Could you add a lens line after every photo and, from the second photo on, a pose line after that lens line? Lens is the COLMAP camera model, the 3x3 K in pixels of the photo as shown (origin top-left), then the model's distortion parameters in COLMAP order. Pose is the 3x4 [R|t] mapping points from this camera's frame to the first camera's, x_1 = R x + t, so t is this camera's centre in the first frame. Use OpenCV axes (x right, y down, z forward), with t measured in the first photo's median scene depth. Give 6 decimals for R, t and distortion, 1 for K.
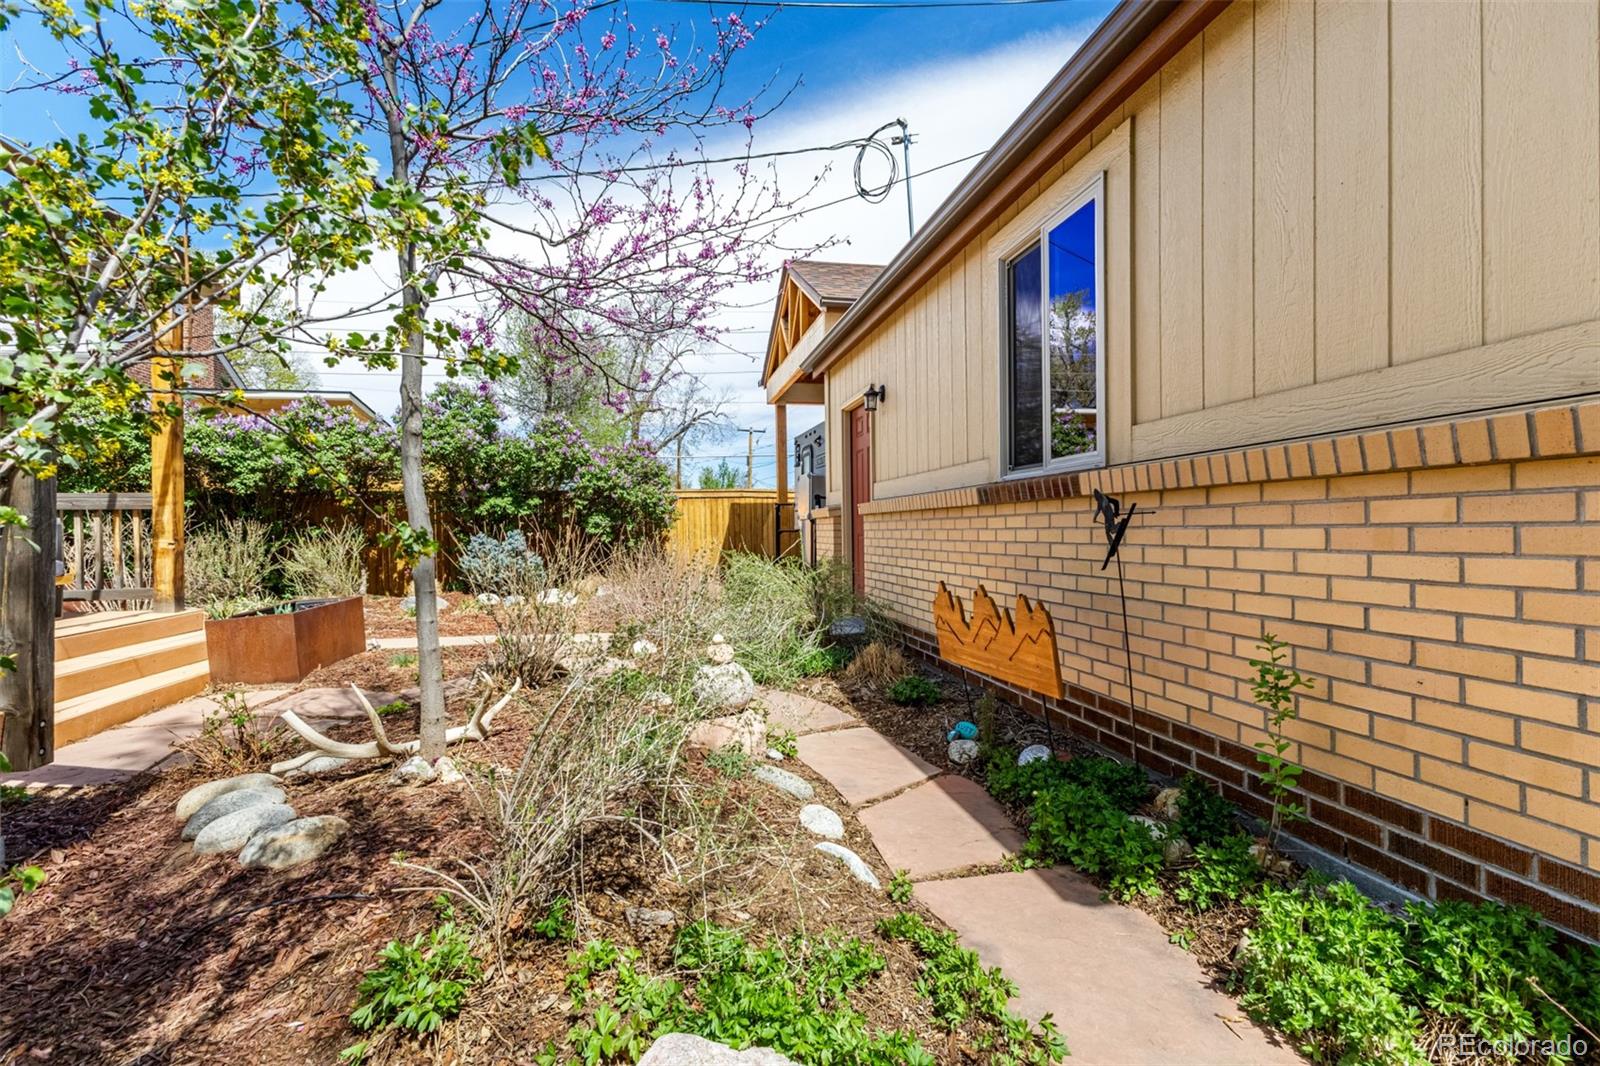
lens RADIAL K [[706.3, 0, 799.8], [0, 706.3, 534.7], [0, 0, 1]] dist [0.017472, -0.002245]
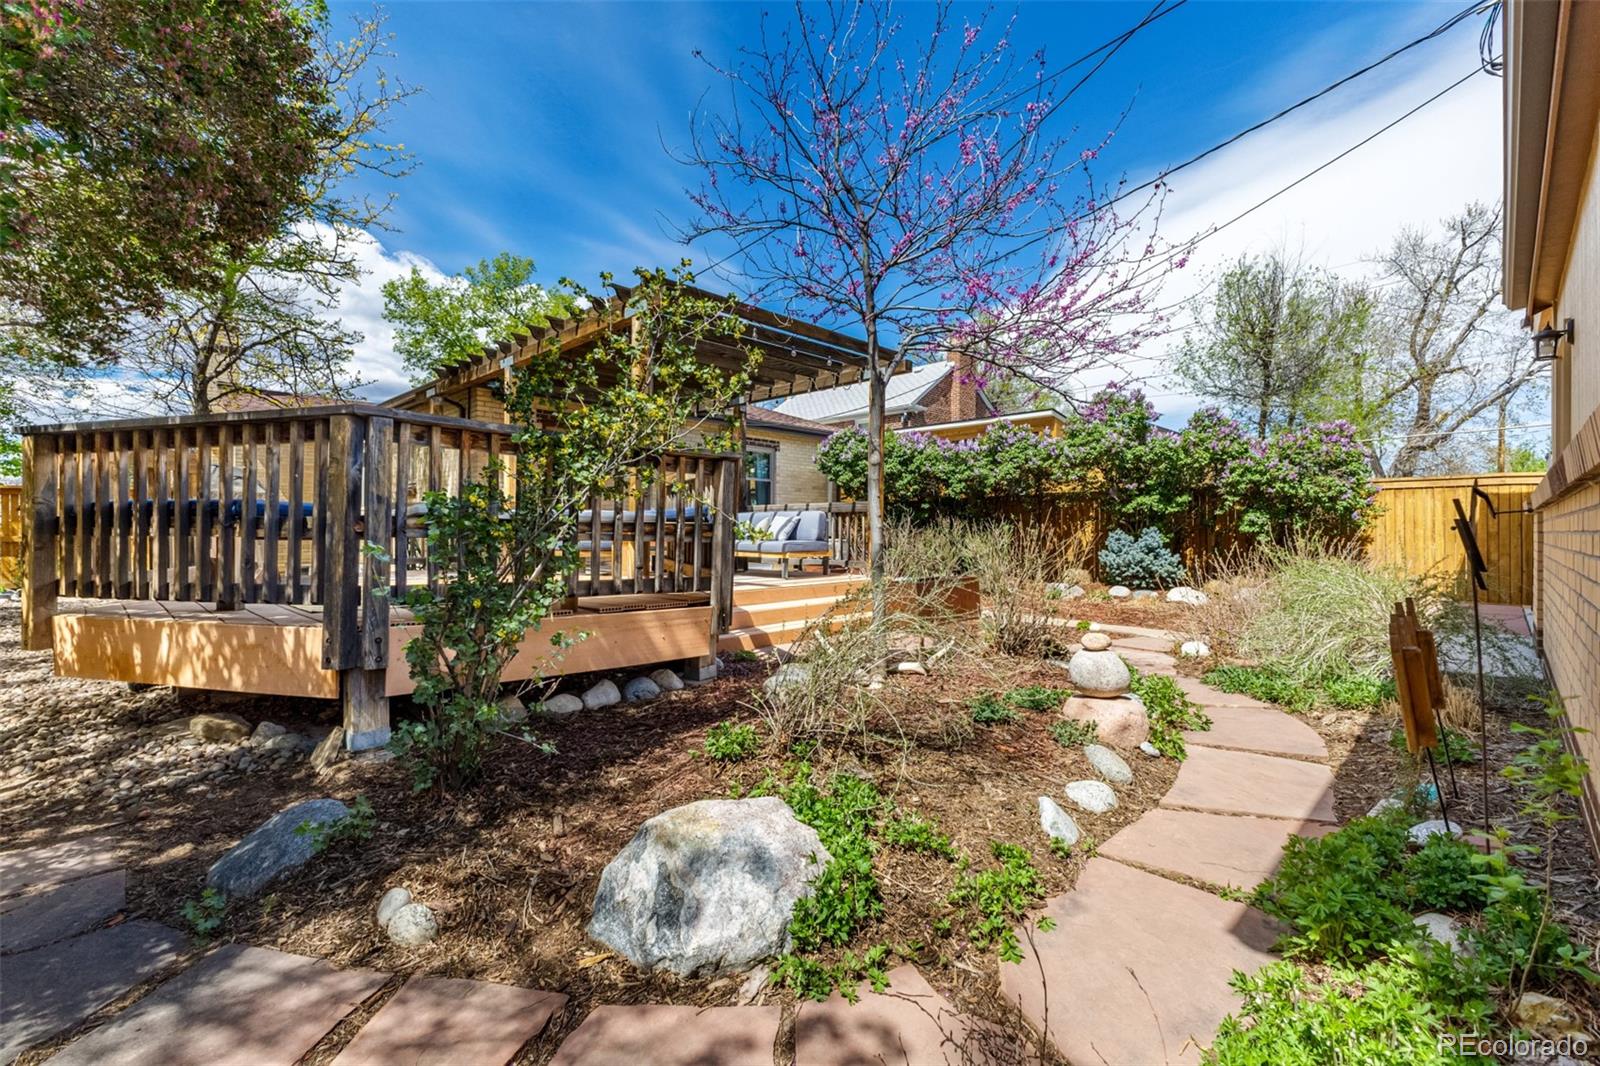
lens RADIAL K [[706.3, 0, 798.5], [0, 706.3, 525.9], [0, 0, 1]] dist [0.017472, -0.002245]
pose [[0.557225, 0.009130, -0.830312, 0.162248], [-0.015335, 0.999882, 0.000703, -0.001373], [0.830220, 0.012342, 0.557299, 0.000966]]
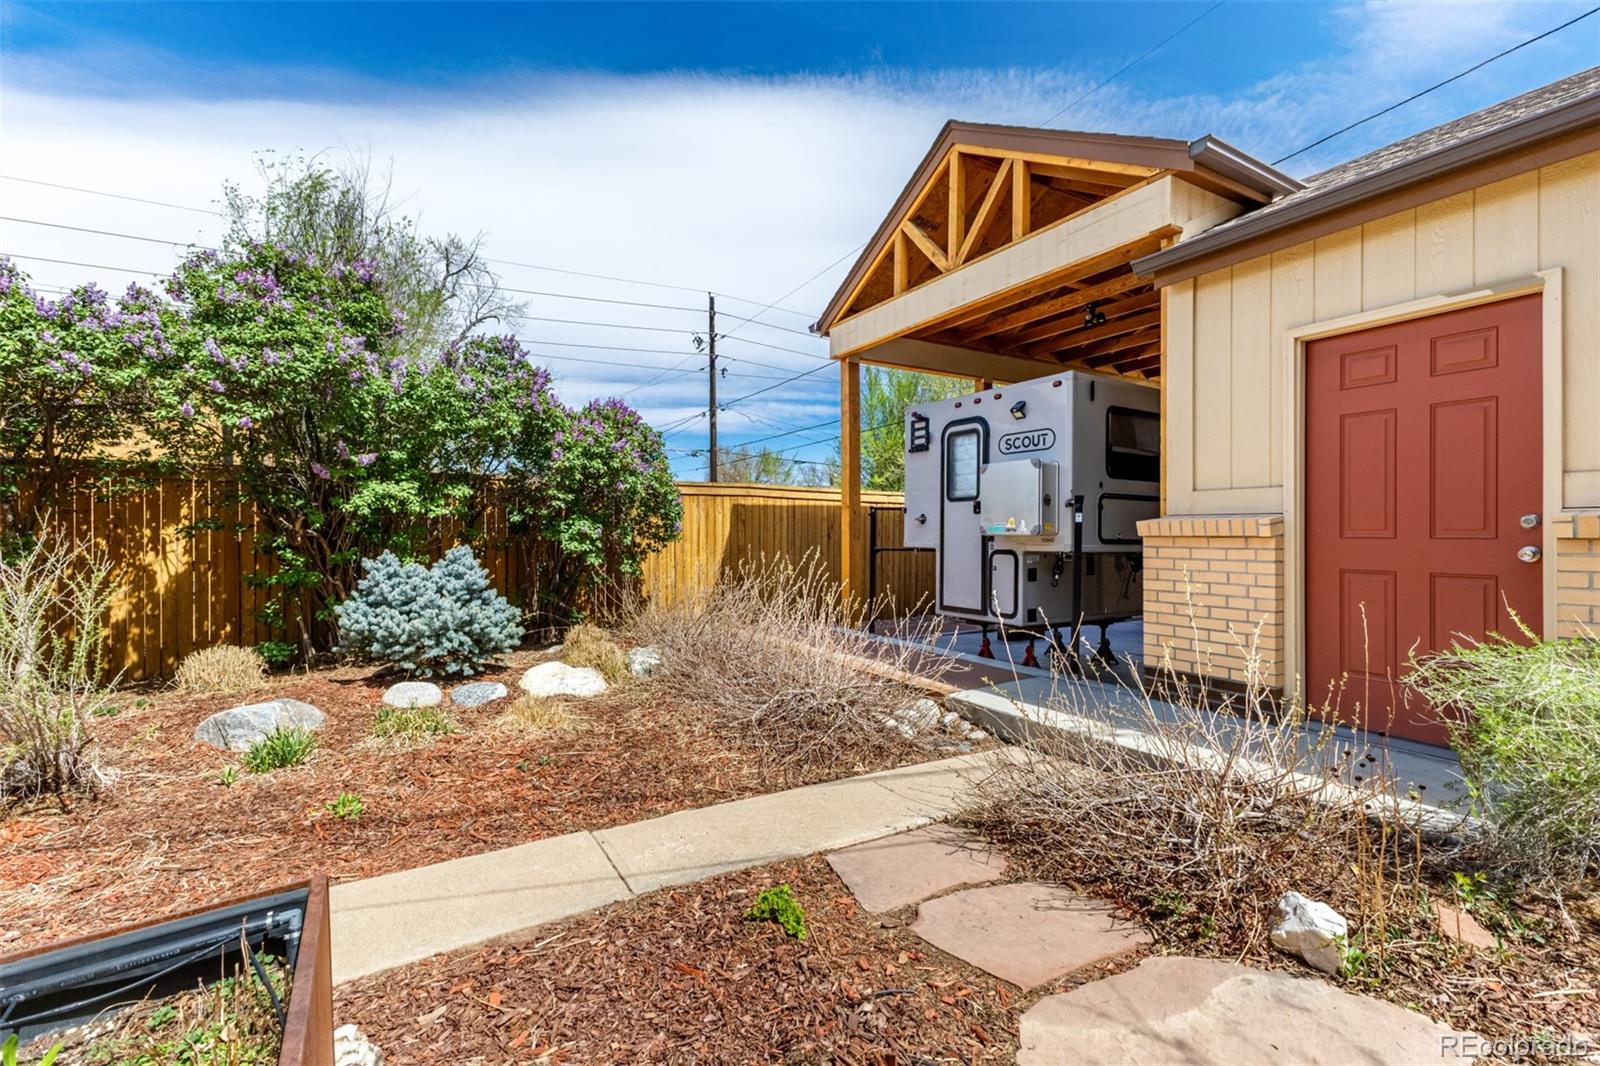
lens RADIAL K [[706.3, 0, 832.0], [0, 706.3, 531.3], [0, 0, 1]] dist [0.017472, -0.002245]
pose [[0.939439, 0.016120, 0.342336, -0.317210], [-0.011837, 0.999823, -0.014595, -0.012562], [-0.342510, 0.009658, 0.939464, 0.425577]]
